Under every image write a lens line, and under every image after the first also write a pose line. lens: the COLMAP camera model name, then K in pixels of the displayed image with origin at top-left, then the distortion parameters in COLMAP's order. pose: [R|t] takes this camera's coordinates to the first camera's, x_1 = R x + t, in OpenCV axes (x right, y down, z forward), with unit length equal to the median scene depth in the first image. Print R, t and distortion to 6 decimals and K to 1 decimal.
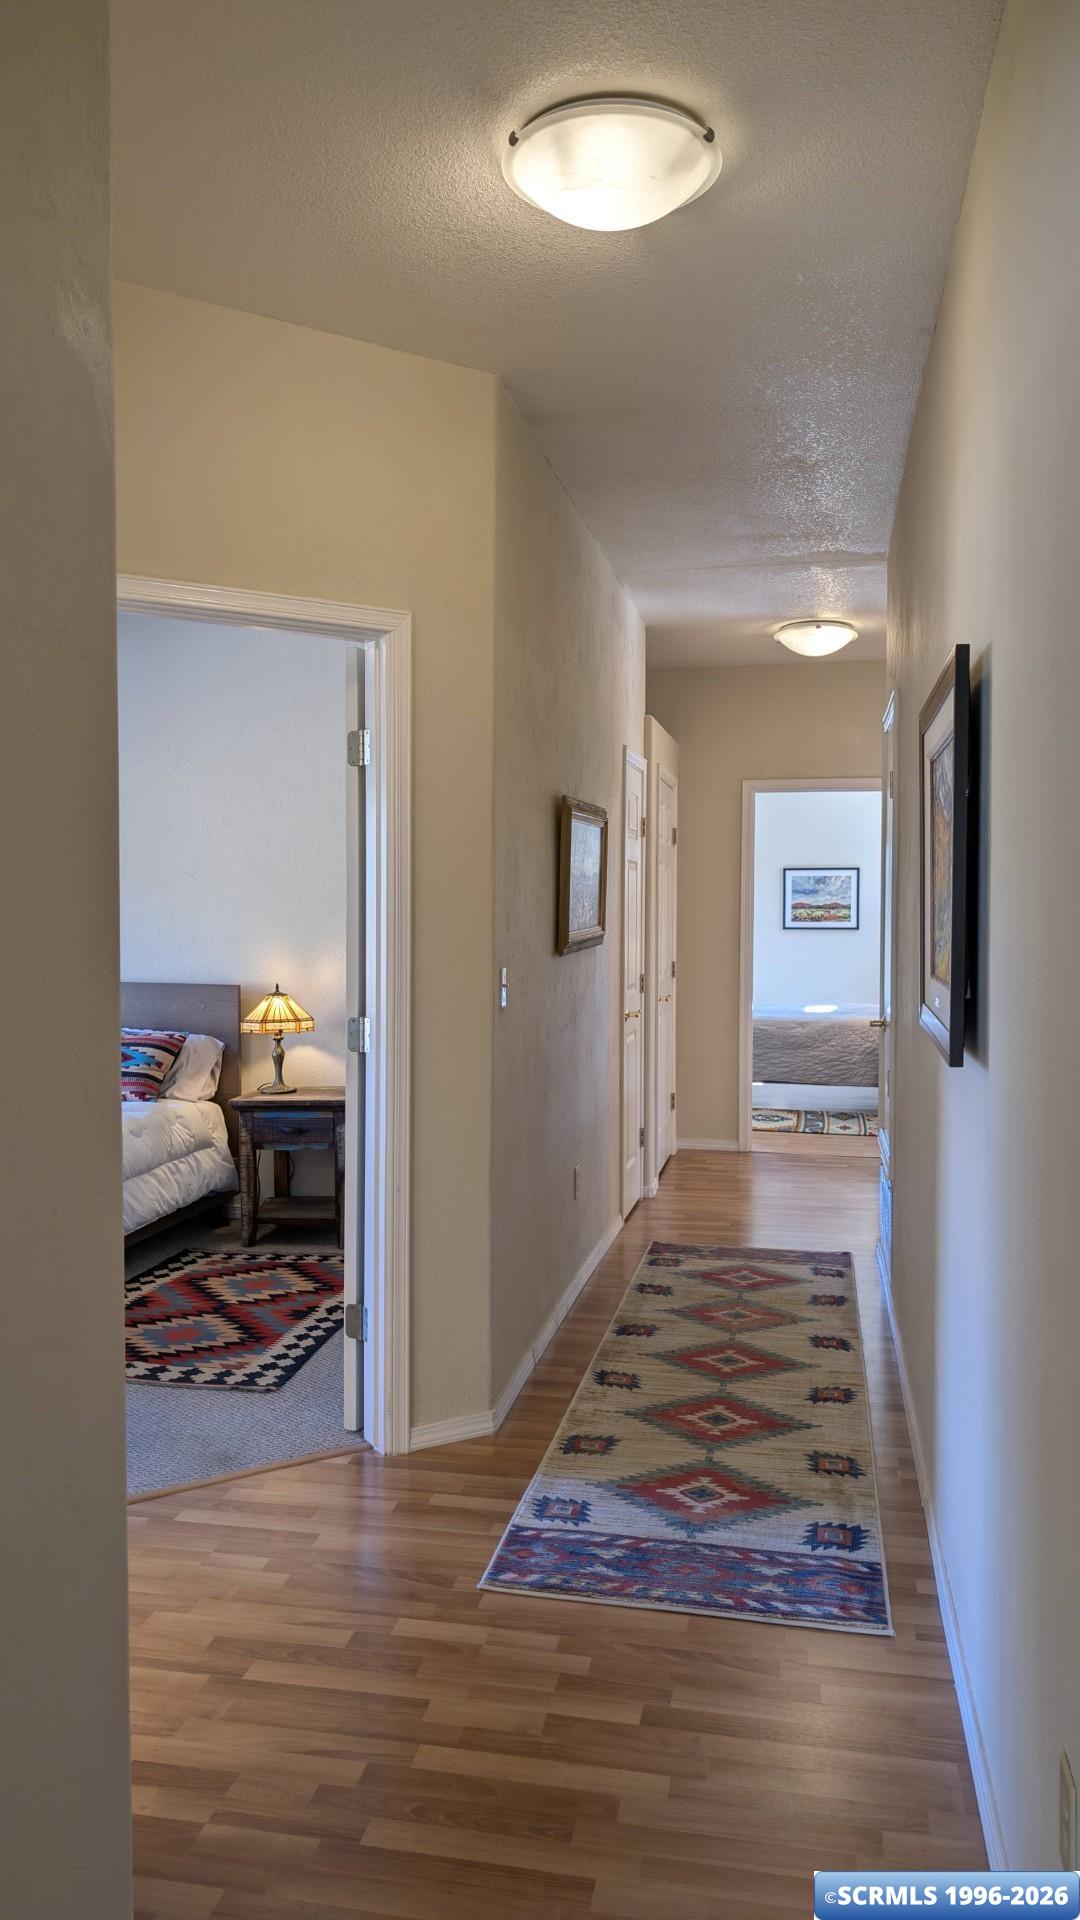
lens RADIAL K [[1399.4, 0, 540.3], [0, 1399.4, 958.6], [0, 0, 1]] dist [0.000950, -0.000660]
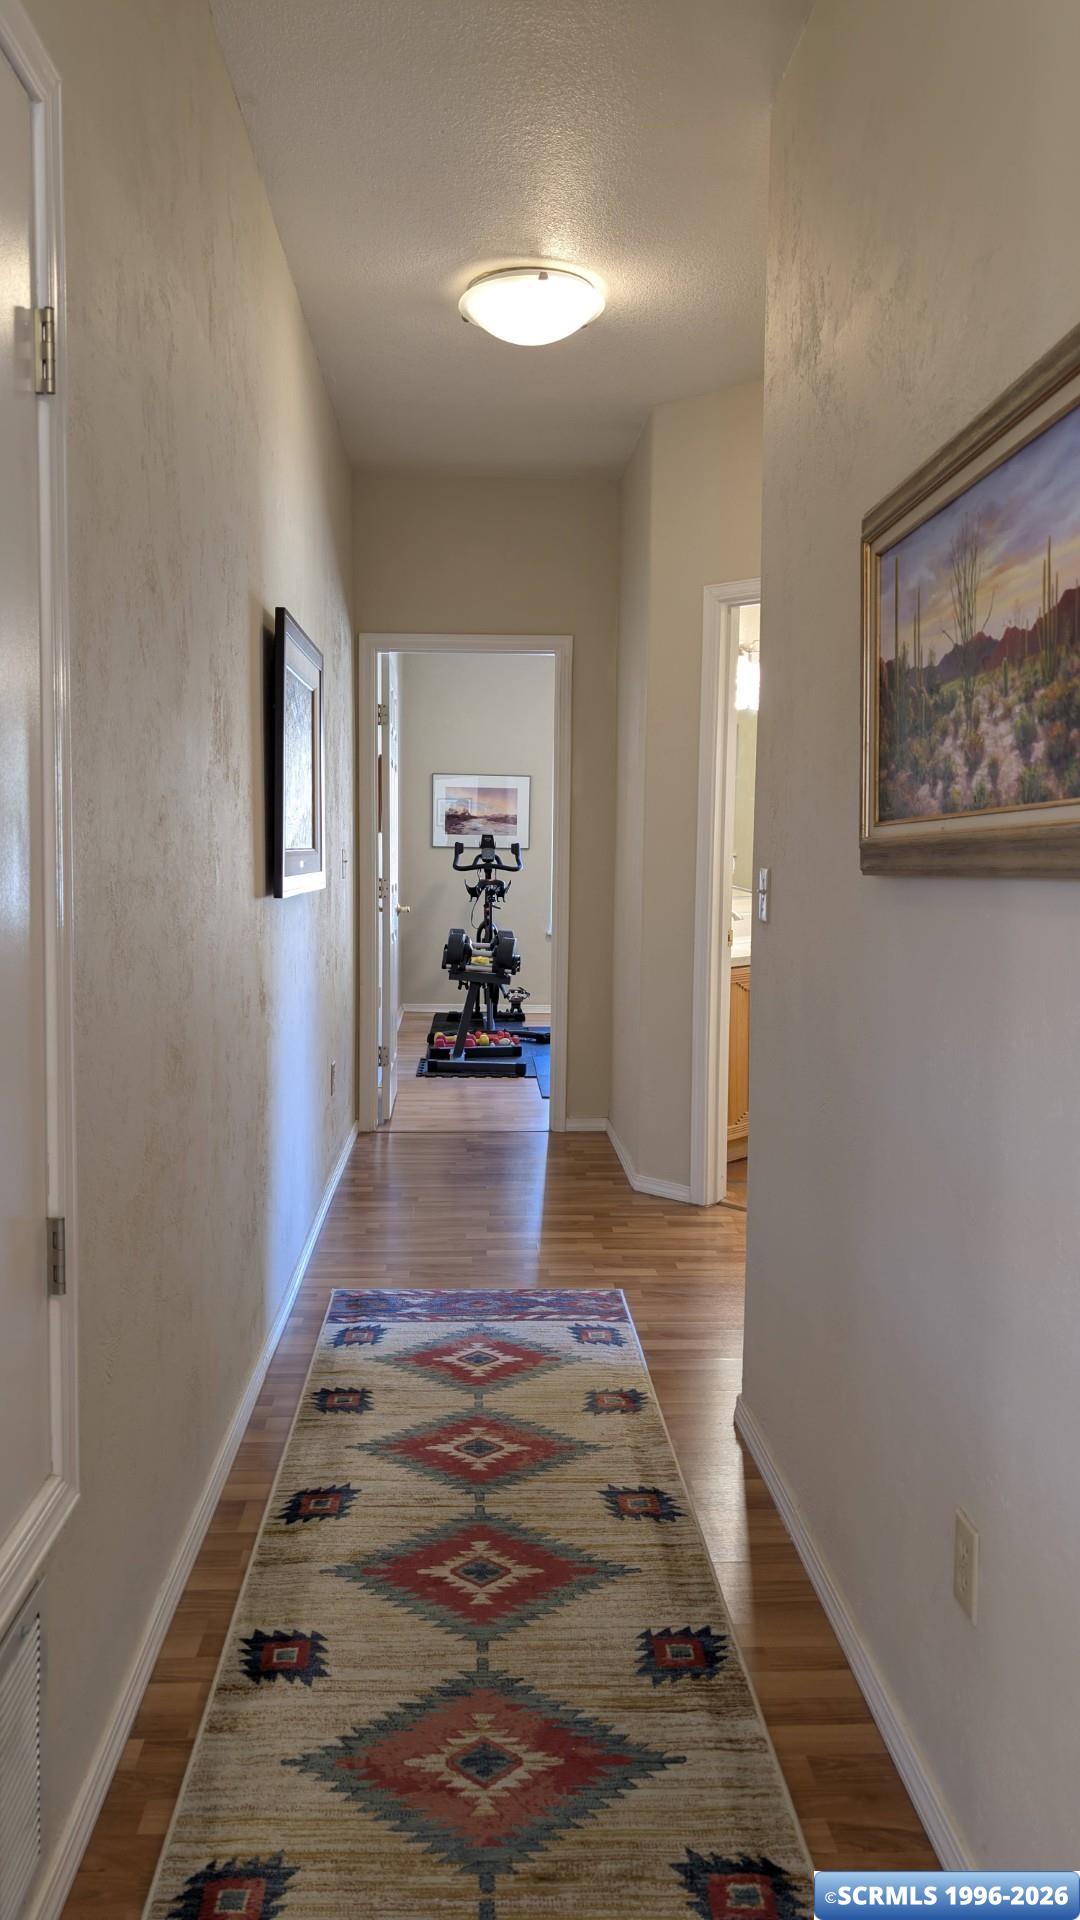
lens RADIAL K [[1399.4, 0, 536.1], [0, 1399.4, 957.0], [0, 0, 1]] dist [0.000950, -0.000660]
pose [[-0.971115, 0.012774, -0.238270, 0.218293], [-0.015618, 0.993022, 0.116891, -0.025902], [0.238100, 0.117236, -0.964139, 1.358745]]
